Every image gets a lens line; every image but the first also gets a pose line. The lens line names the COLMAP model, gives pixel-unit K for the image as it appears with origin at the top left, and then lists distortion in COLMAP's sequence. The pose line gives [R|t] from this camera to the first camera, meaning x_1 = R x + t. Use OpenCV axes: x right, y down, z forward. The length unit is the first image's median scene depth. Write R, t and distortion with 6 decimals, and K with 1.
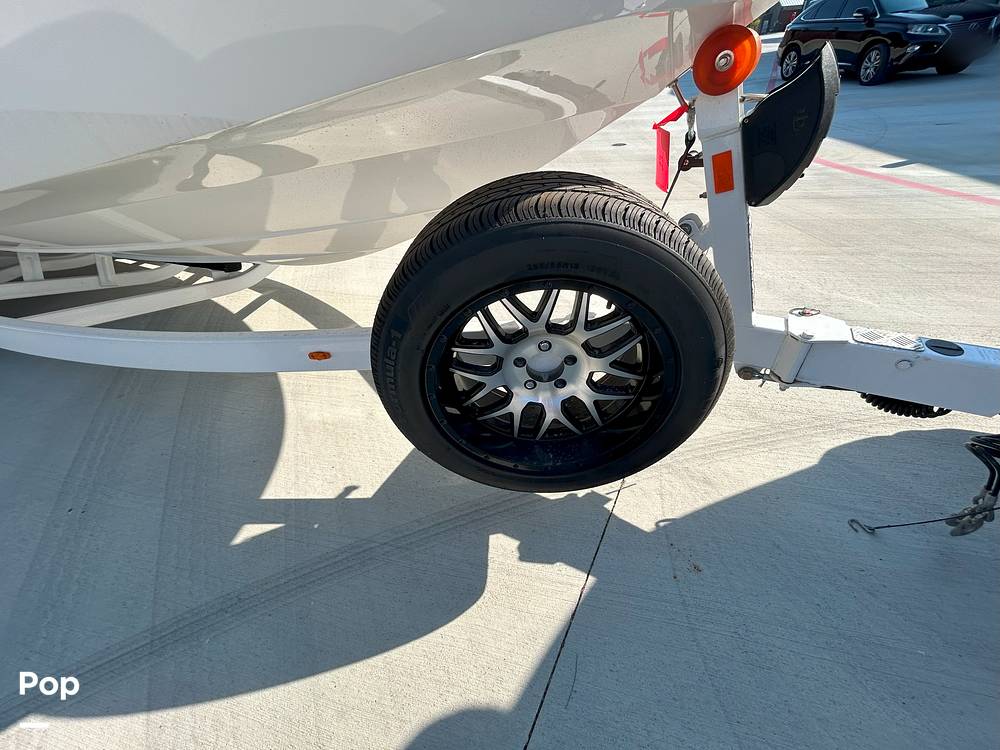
lens RADIAL K [[407.9, 0, 500.7], [0, 407.9, 372.2], [0, 0, 1]] dist [0.002391, 0.000596]
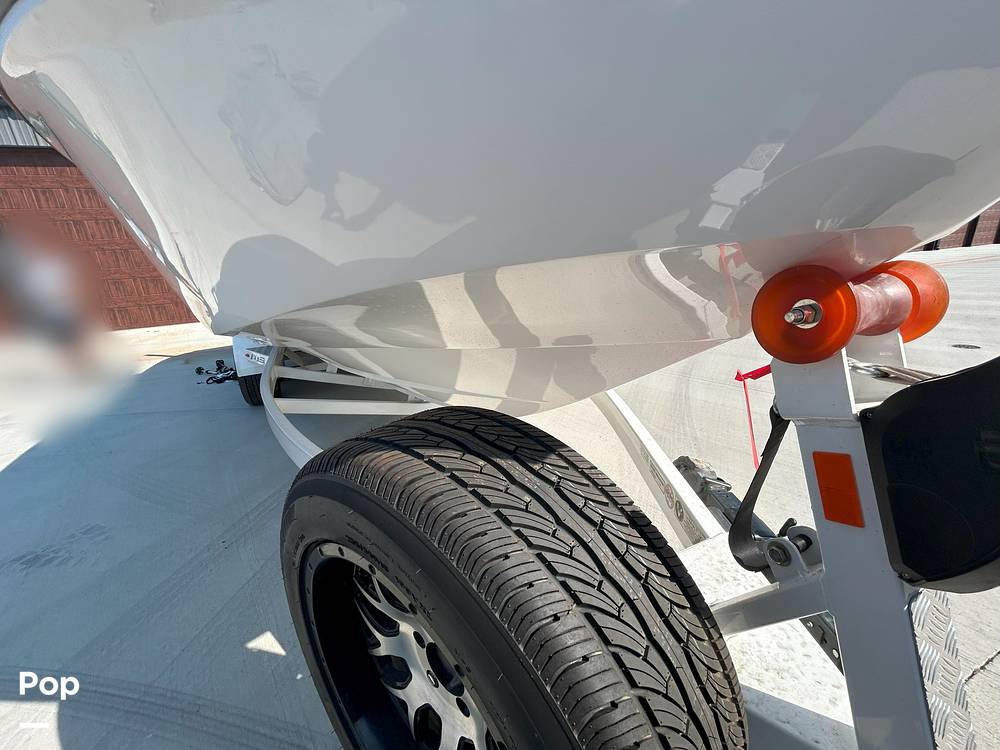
lens RADIAL K [[407.9, 0, 496.9], [0, 407.9, 374.3], [0, 0, 1]] dist [0.002391, 0.000596]
pose [[0.787765, 0.197691, -0.583390, 0.291072], [-0.378555, 0.902514, -0.205340, -0.212280], [0.485924, 0.382605, 0.785806, 0.198216]]
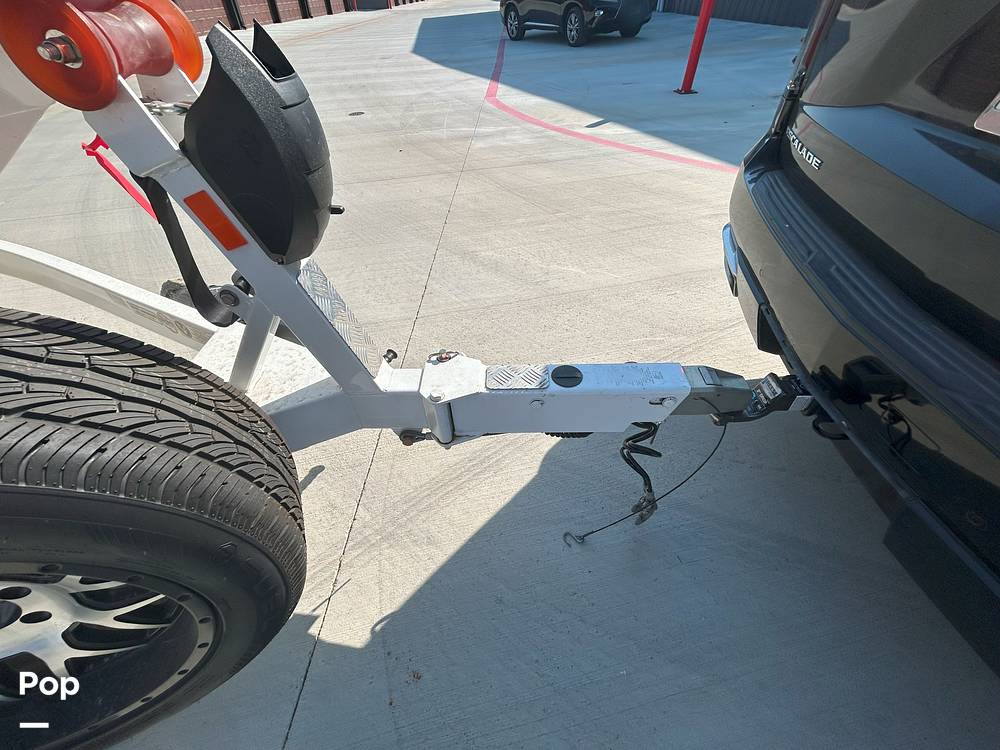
lens RADIAL K [[407.9, 0, 499.5], [0, 407.9, 373.1], [0, 0, 1]] dist [0.002391, 0.000596]
pose [[0.892968, -0.275458, 0.355993, 0.395752], [0.249445, 0.961170, 0.118024, -0.134103], [-0.374681, -0.016591, 0.927005, 0.134035]]
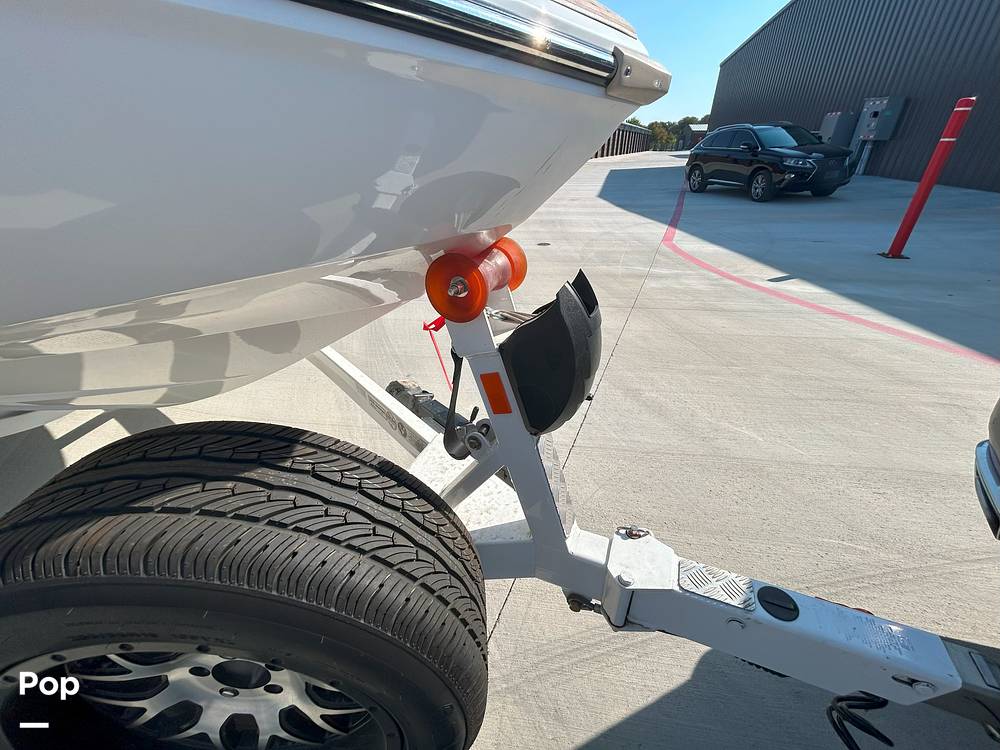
lens RADIAL K [[407.9, 0, 499.8], [0, 407.9, 374.3], [0, 0, 1]] dist [0.002391, 0.000596]
pose [[0.994245, 0.006895, 0.106905, 0.283453], [0.010347, 0.987079, -0.159898, -0.242100], [-0.106627, 0.160084, 0.981328, 0.123425]]
